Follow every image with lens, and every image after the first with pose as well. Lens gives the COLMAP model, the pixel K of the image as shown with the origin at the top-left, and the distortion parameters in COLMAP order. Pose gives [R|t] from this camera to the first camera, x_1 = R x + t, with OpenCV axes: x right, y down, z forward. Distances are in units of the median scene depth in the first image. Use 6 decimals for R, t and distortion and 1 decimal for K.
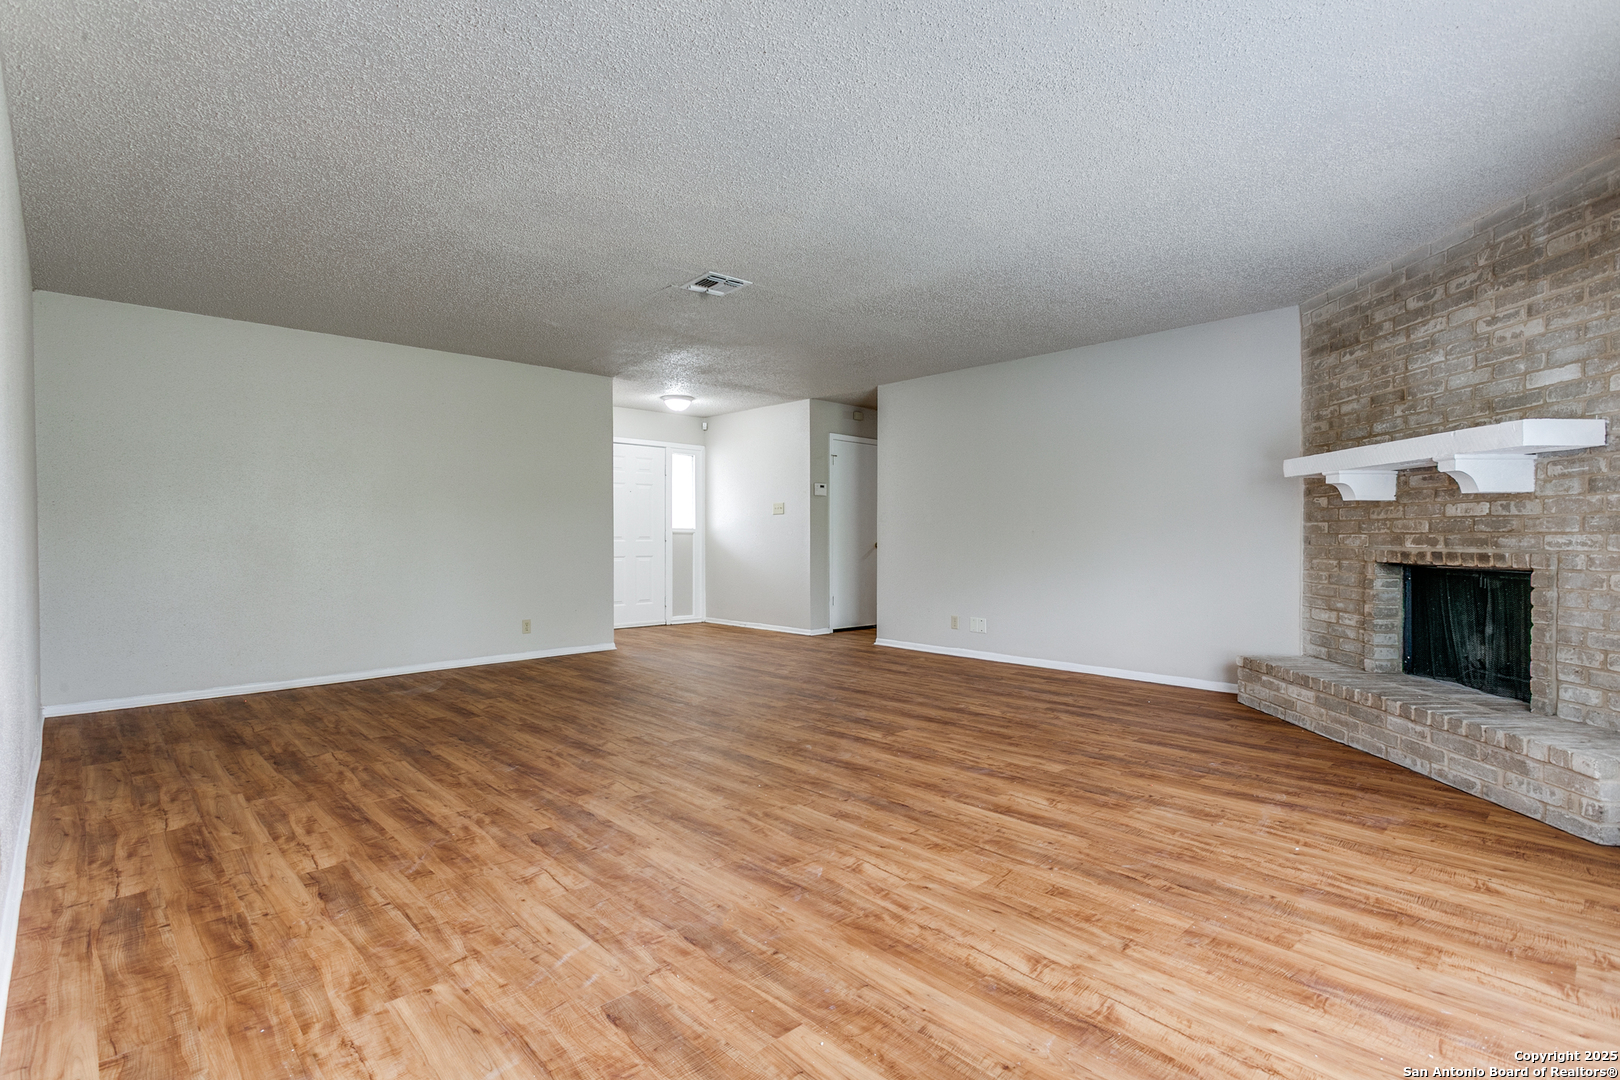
lens RADIAL K [[774.1, 0, 811.2], [0, 774.1, 547.3], [0, 0, 1]] dist [0.004913, -0.000417]
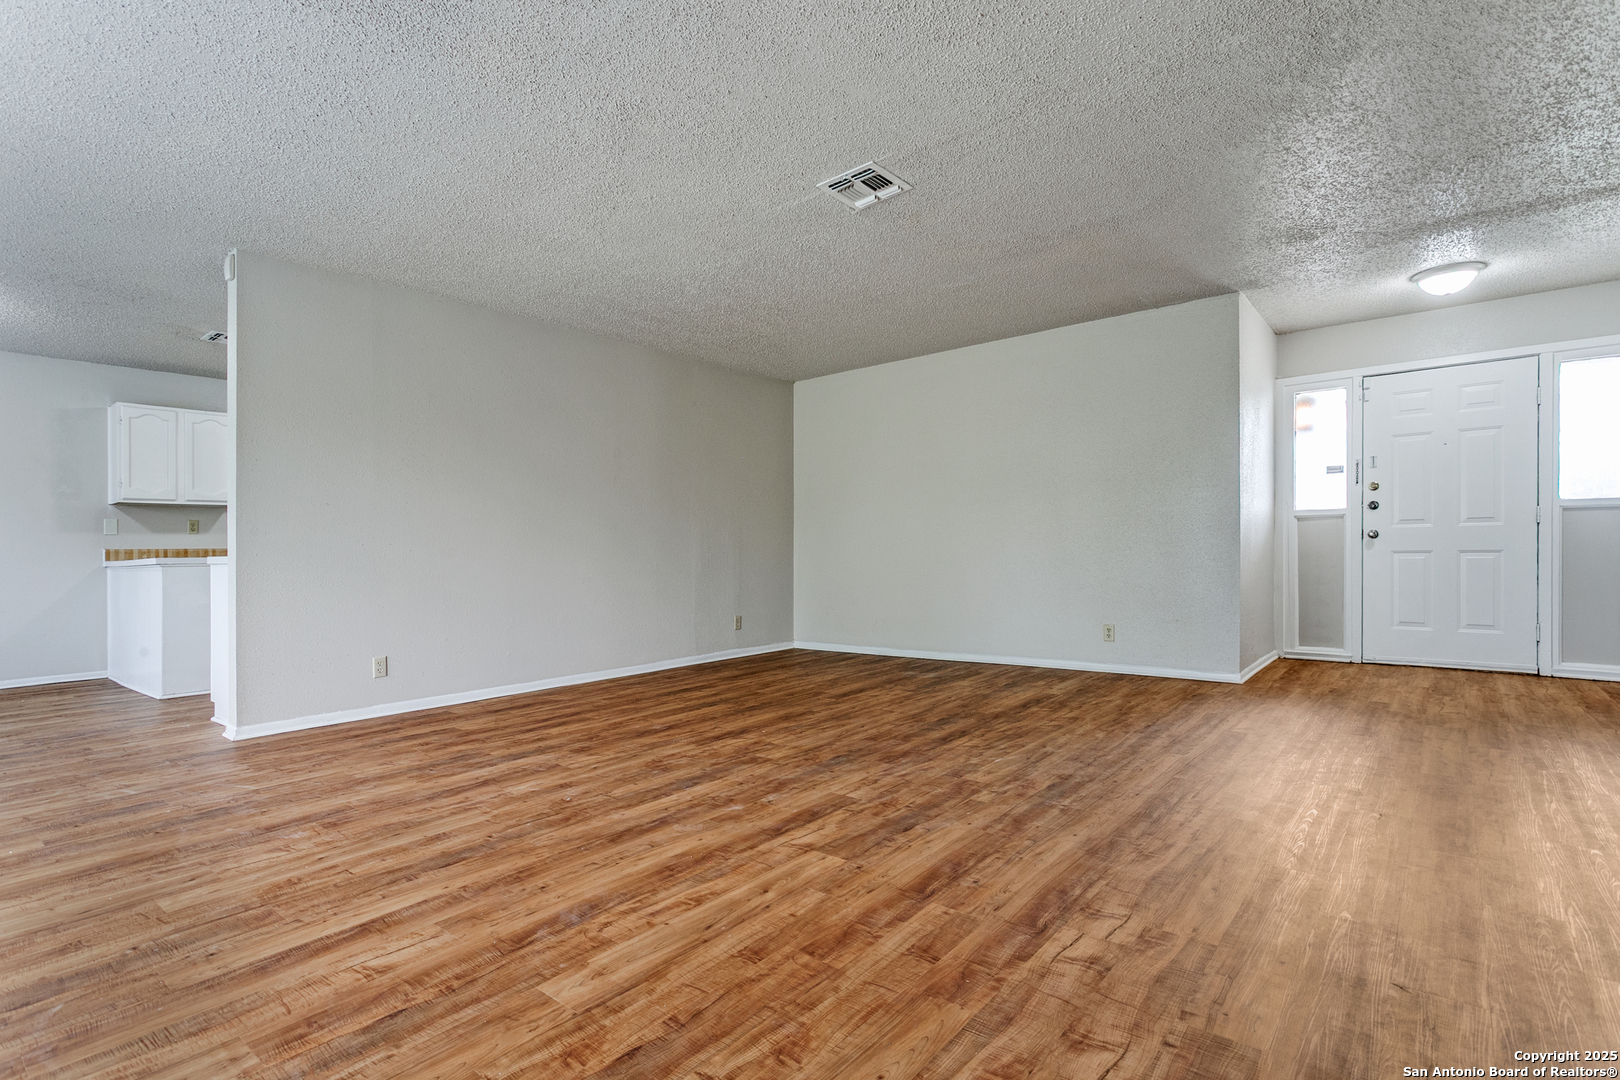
lens RADIAL K [[774.1, 0, 808.3], [0, 774.1, 544.9], [0, 0, 1]] dist [0.004913, -0.000417]
pose [[0.120183, -0.007376, -0.992724, 0.776922], [0.005582, 0.999962, -0.006754, 0.020797], [0.992736, -0.004730, 0.120219, 1.062292]]
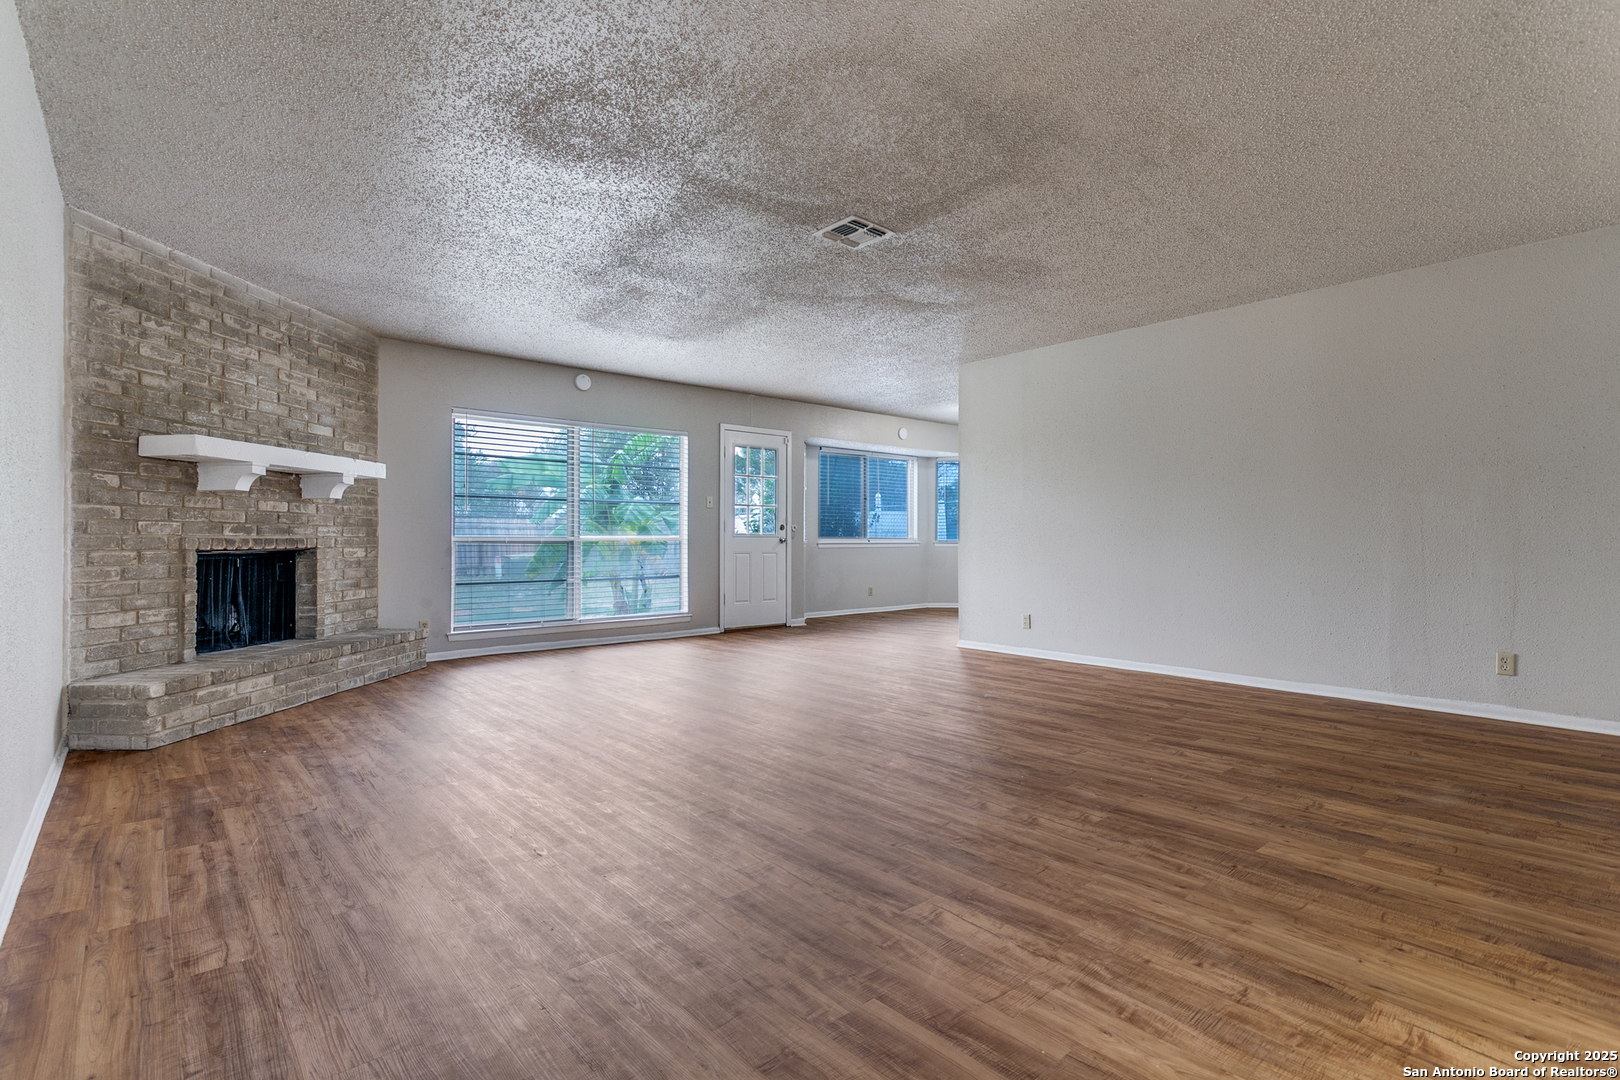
lens RADIAL K [[774.1, 0, 803.8], [0, 774.1, 537.8], [0, 0, 1]] dist [0.004913, -0.000417]
pose [[-0.998329, 0.003770, 0.057663, -0.142723], [0.004430, 0.999926, 0.011326, -0.005997], [-0.057616, 0.011562, -0.998272, 2.315658]]
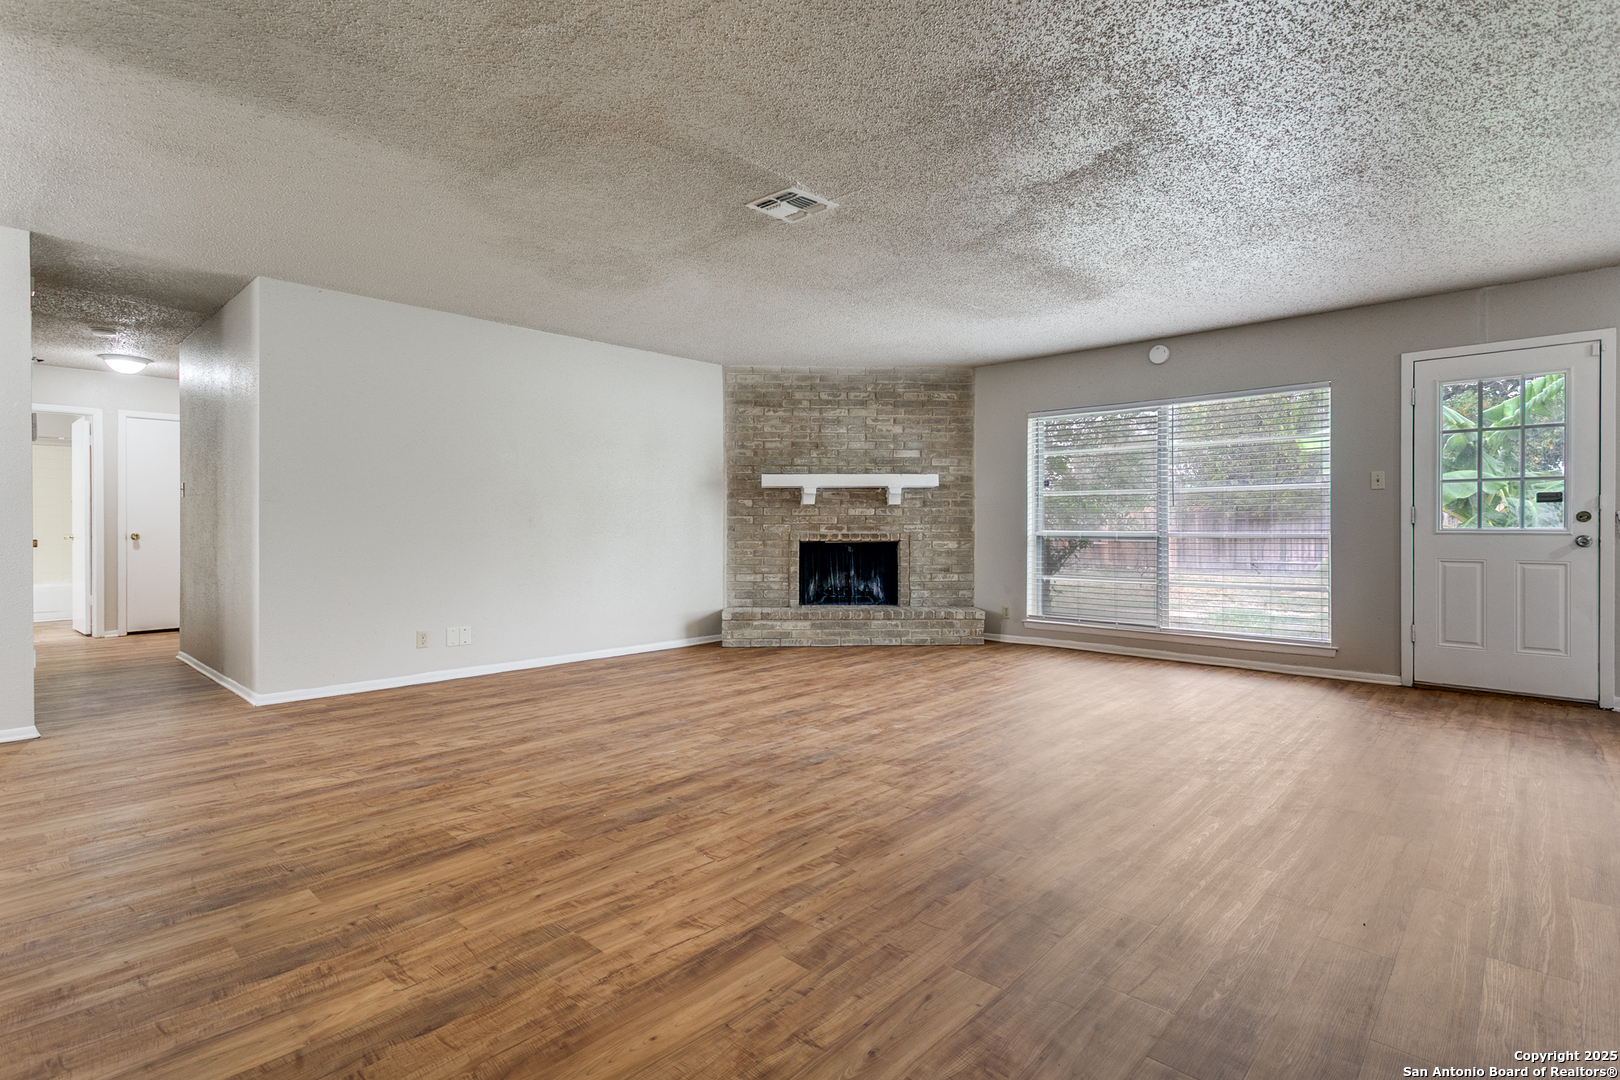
lens RADIAL K [[774.1, 0, 798.4], [0, 774.1, 528.7], [0, 0, 1]] dist [0.004913, -0.000417]
pose [[-0.050287, -0.002464, 0.998732, -1.121730], [0.015303, 0.999878, 0.003237, -0.015086], [-0.998618, 0.015446, -0.050243, 1.279701]]
